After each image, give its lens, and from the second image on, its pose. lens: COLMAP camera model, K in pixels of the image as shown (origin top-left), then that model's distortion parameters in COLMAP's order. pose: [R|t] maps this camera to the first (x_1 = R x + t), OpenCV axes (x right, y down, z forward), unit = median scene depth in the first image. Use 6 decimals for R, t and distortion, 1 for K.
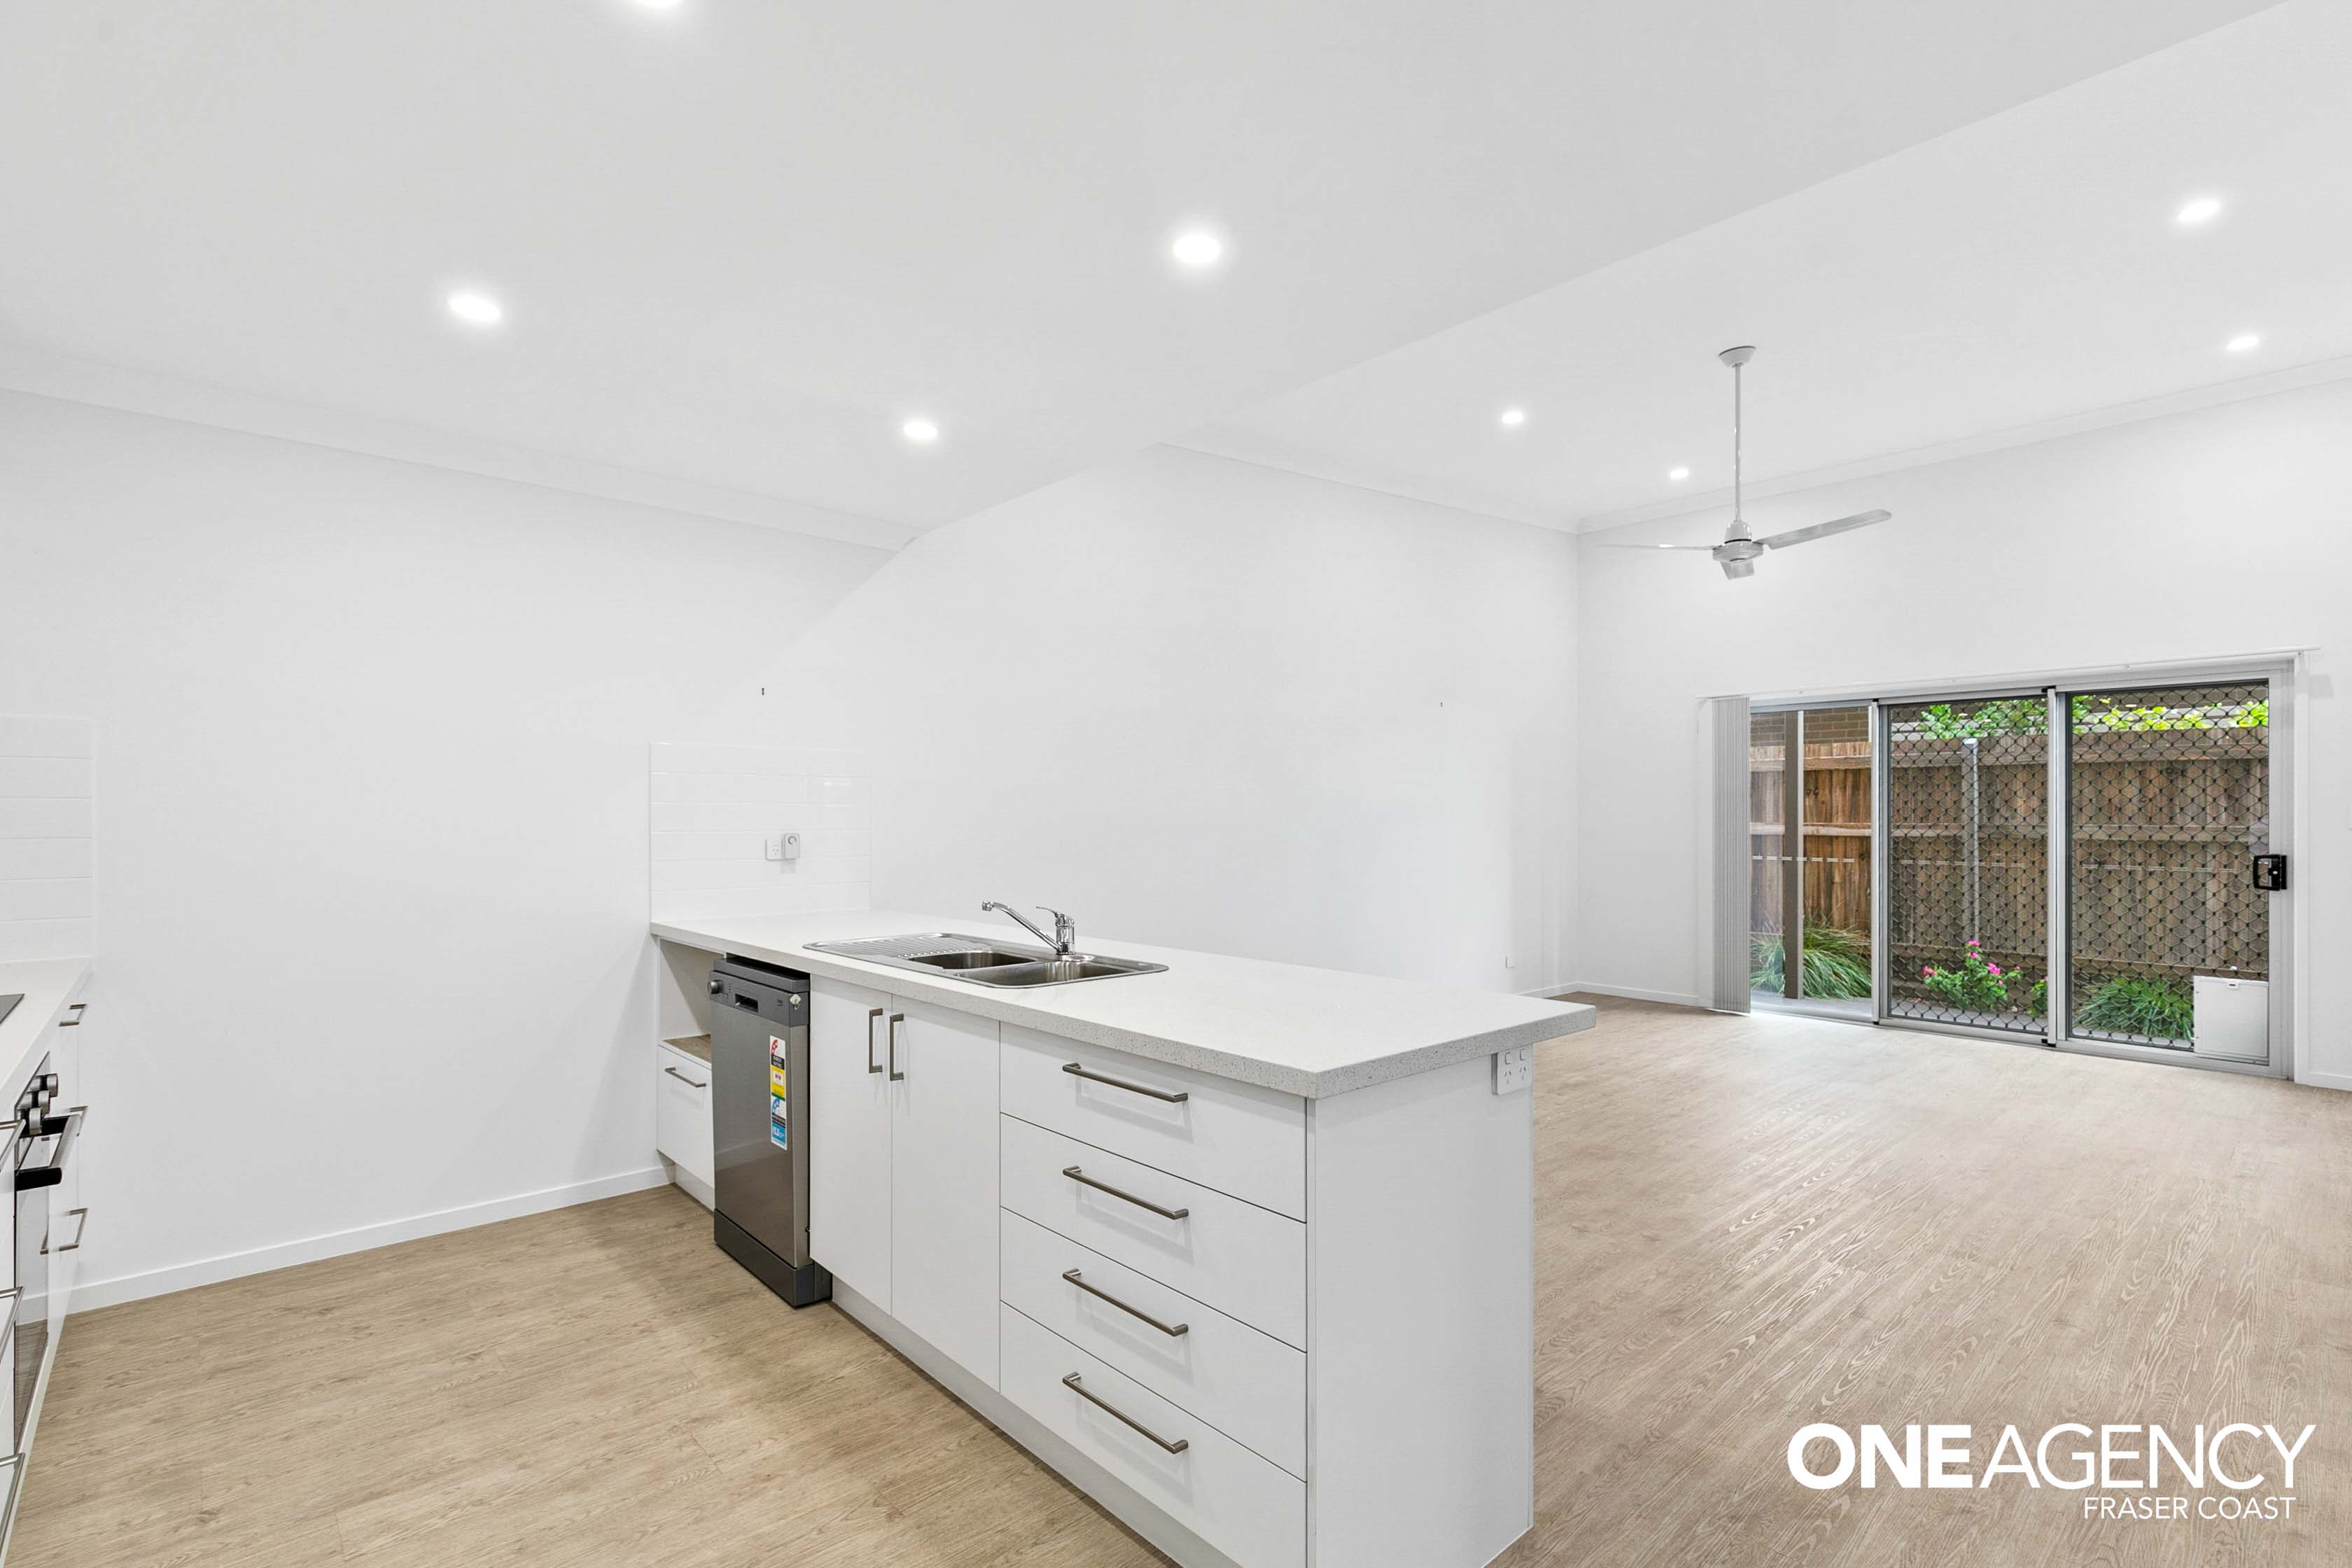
lens RADIAL K [[1066.8, 0, 1177.8], [0, 1066.8, 802.6], [0, 0, 1]] dist [0.005038, 0.000440]
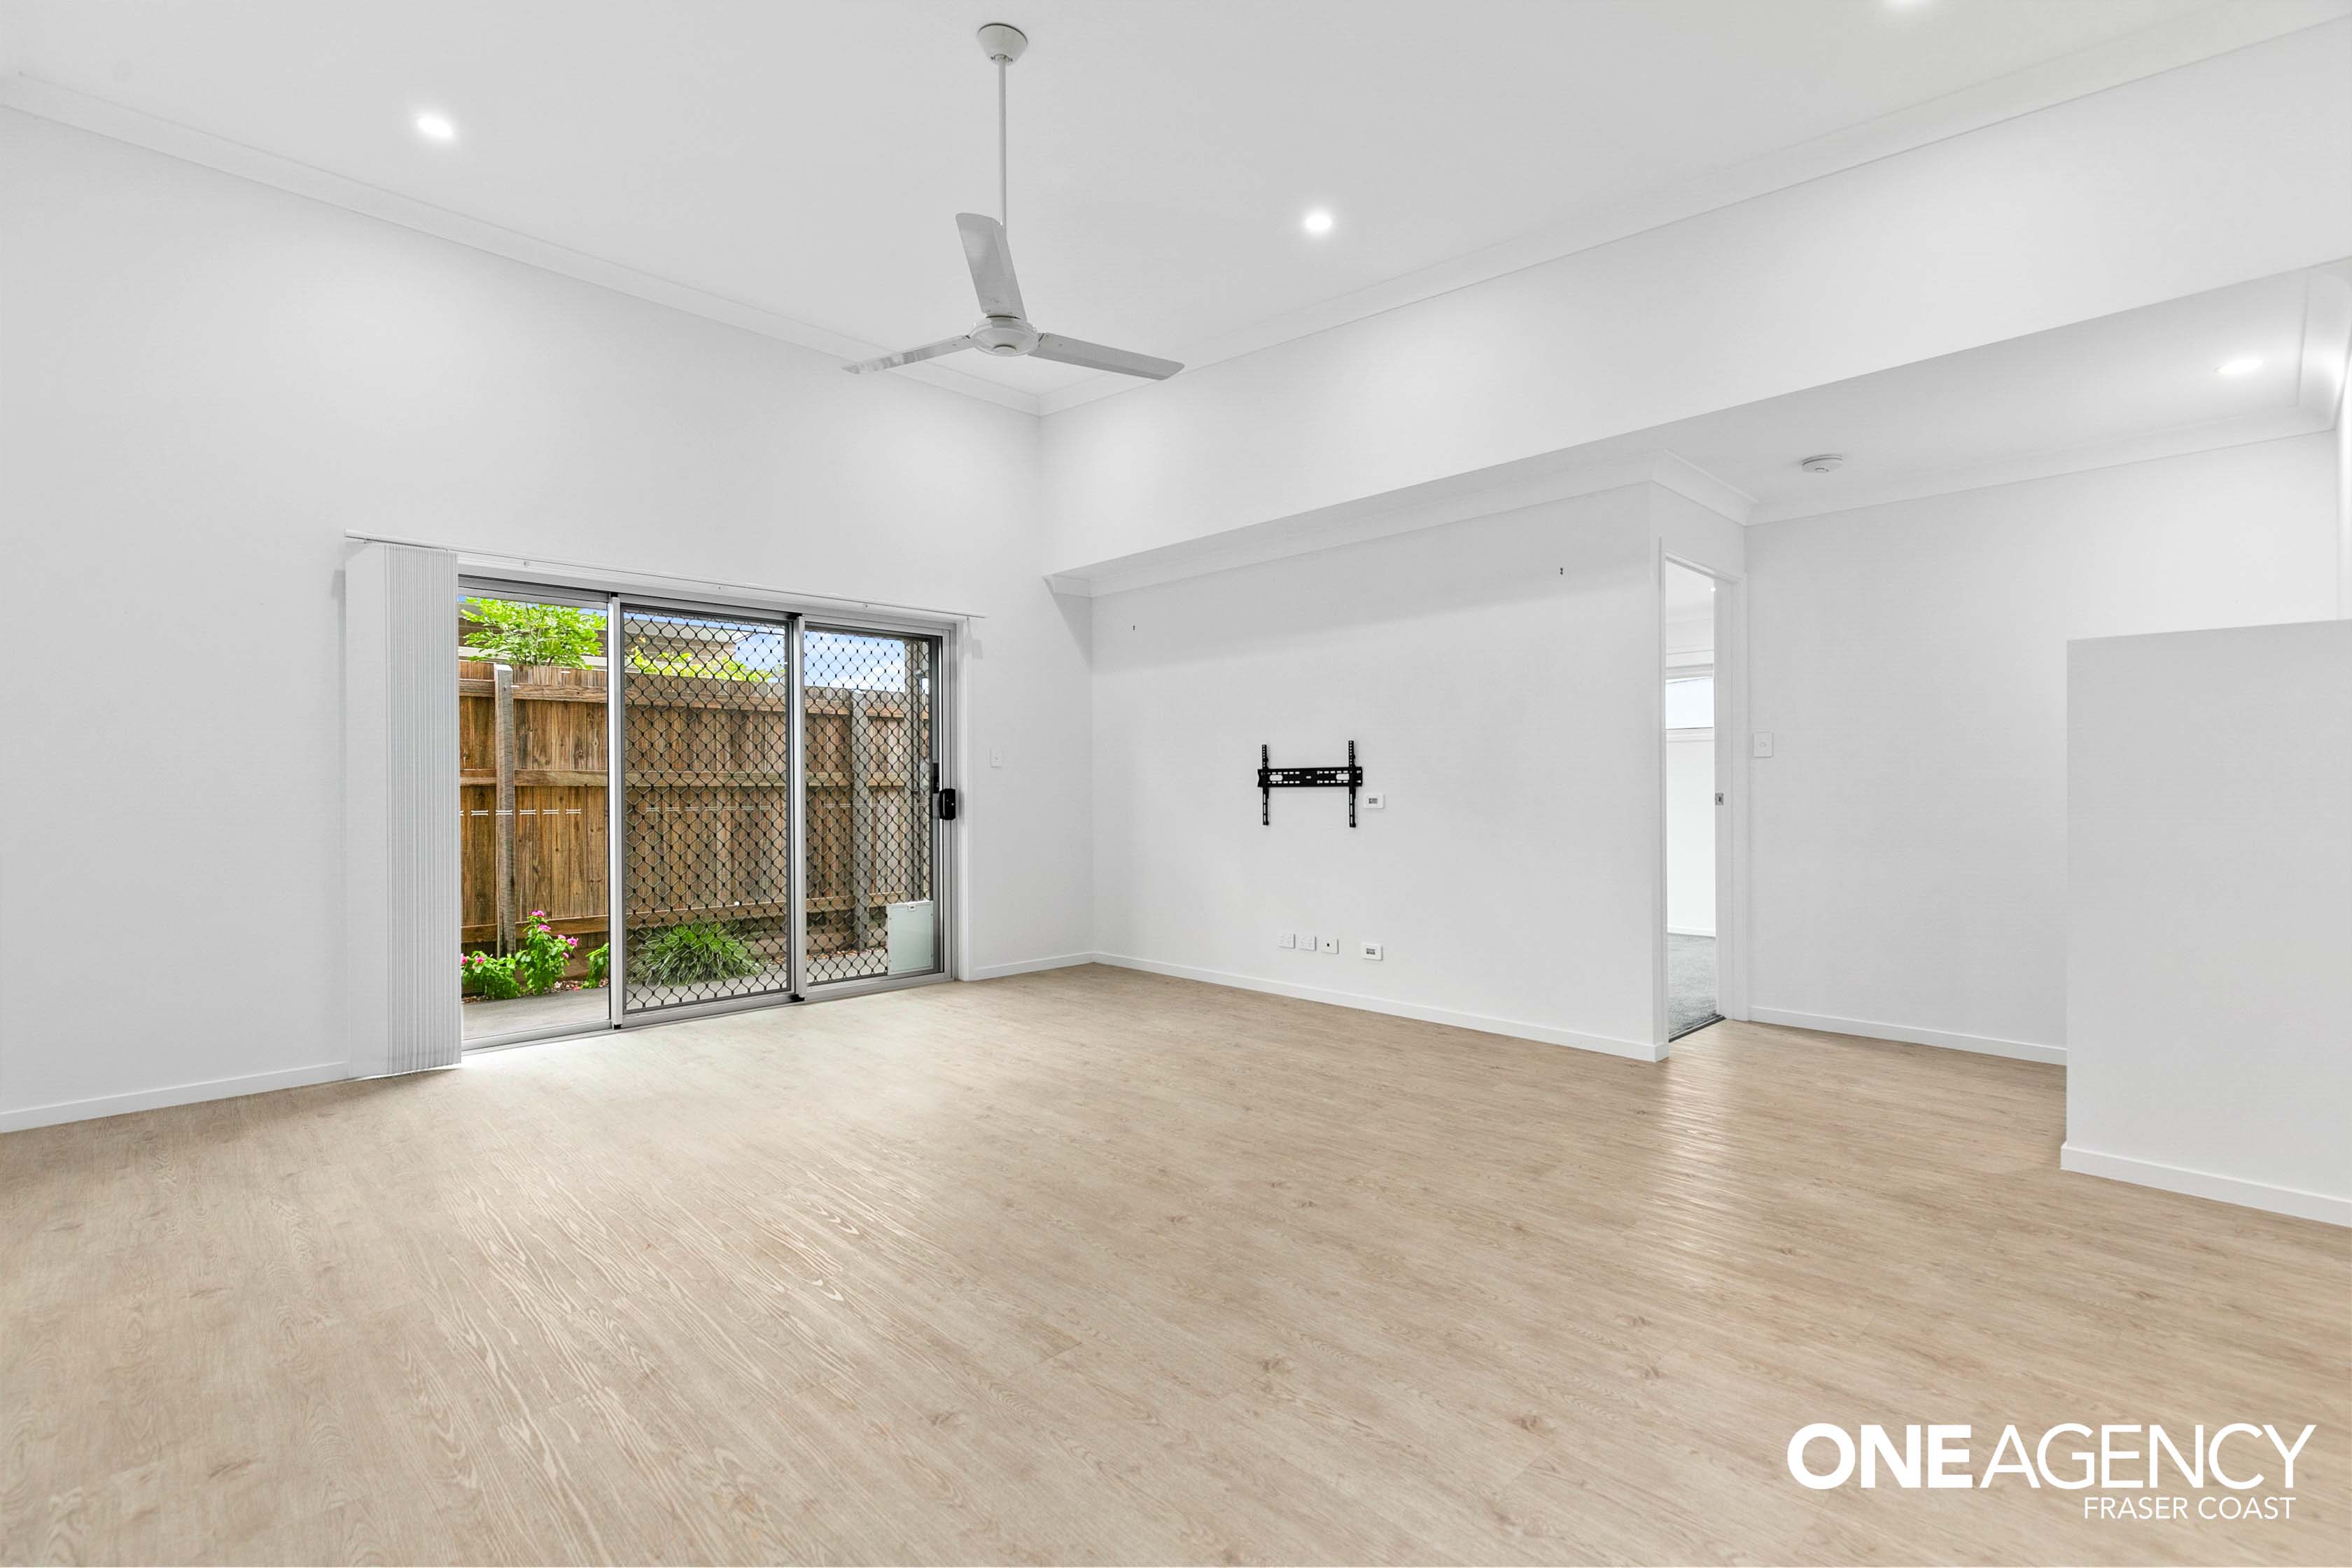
lens RADIAL K [[1055.0, 0, 1176.0], [0, 1055.0, 784.0], [0, 0, 1]] dist [-0.000803, 0.000033]
pose [[-0.041195, 0.002983, 0.999147, -0.124214], [-0.008794, 0.999956, -0.003348, 0.043019], [-0.999112, -0.008925, -0.041166, 0.775211]]
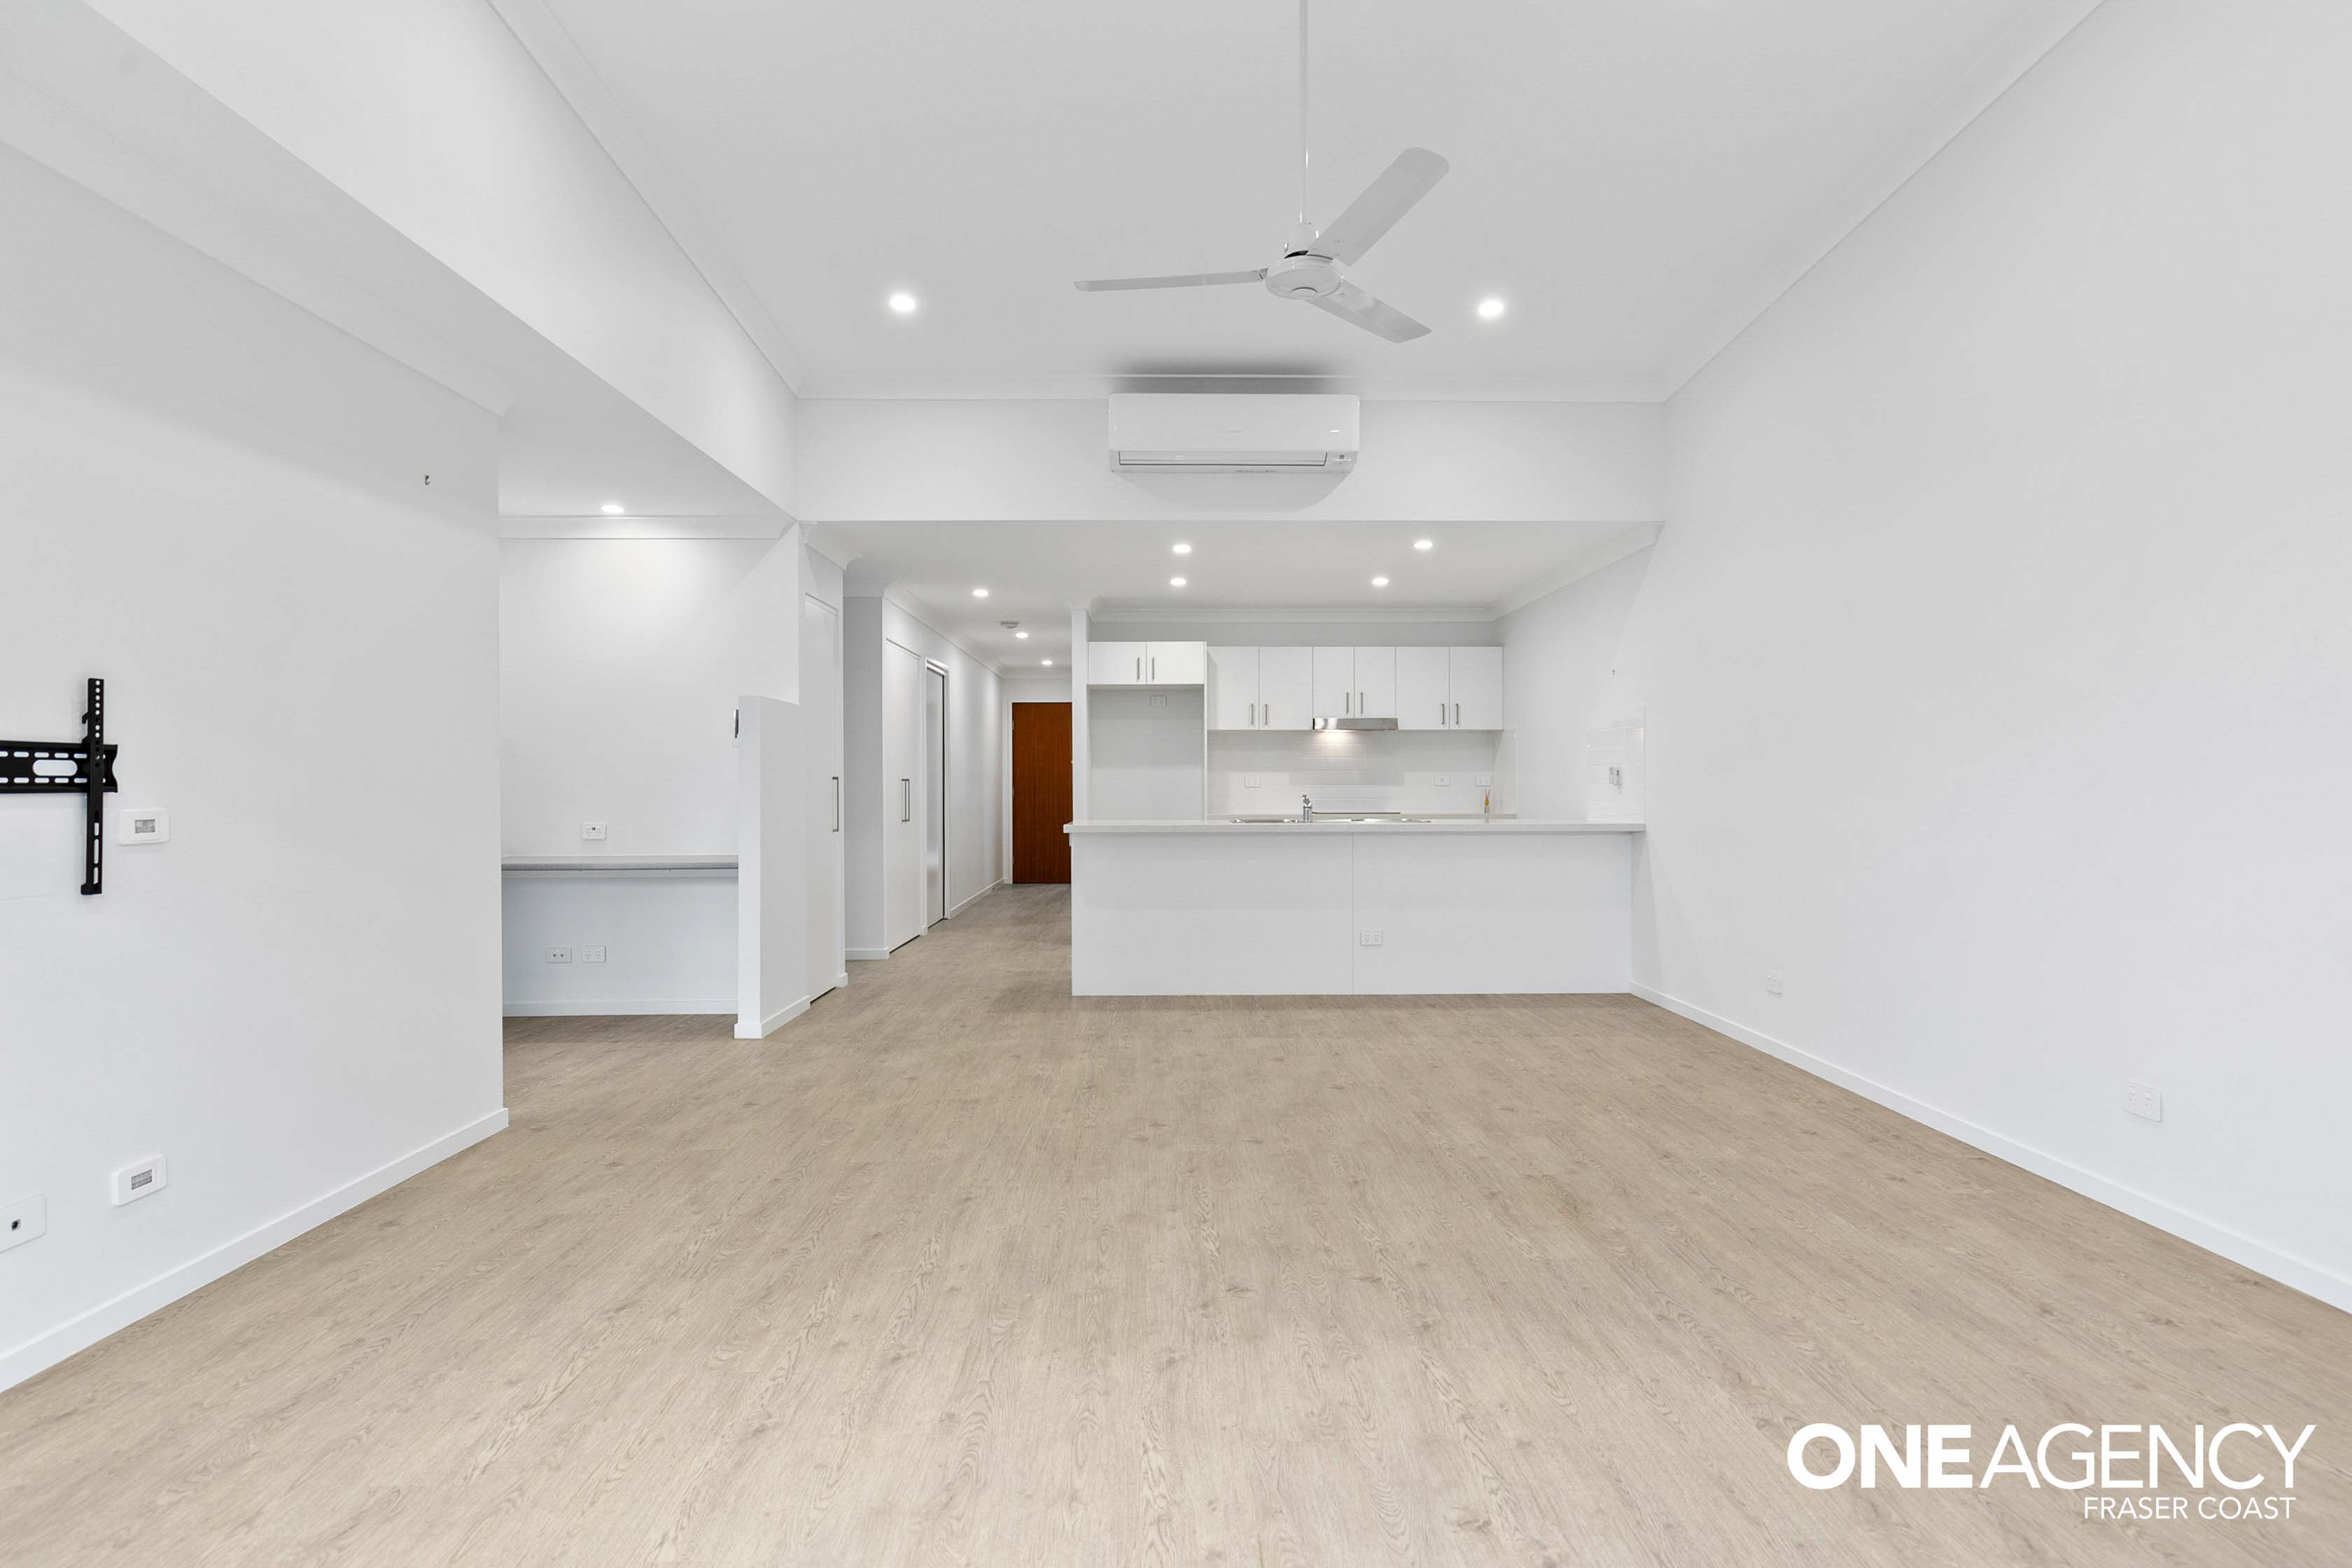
lens RADIAL K [[1167.6, 0, 1167.0], [0, 1167.6, 794.1], [0, 0, 1]] dist [-0.000994, 0.000348]
pose [[-0.659141, 0.004752, -0.752004, 0.890702], [0.009583, 0.999952, -0.002081, 0.045771], [0.751958, -0.008578, -0.659155, 1.152975]]
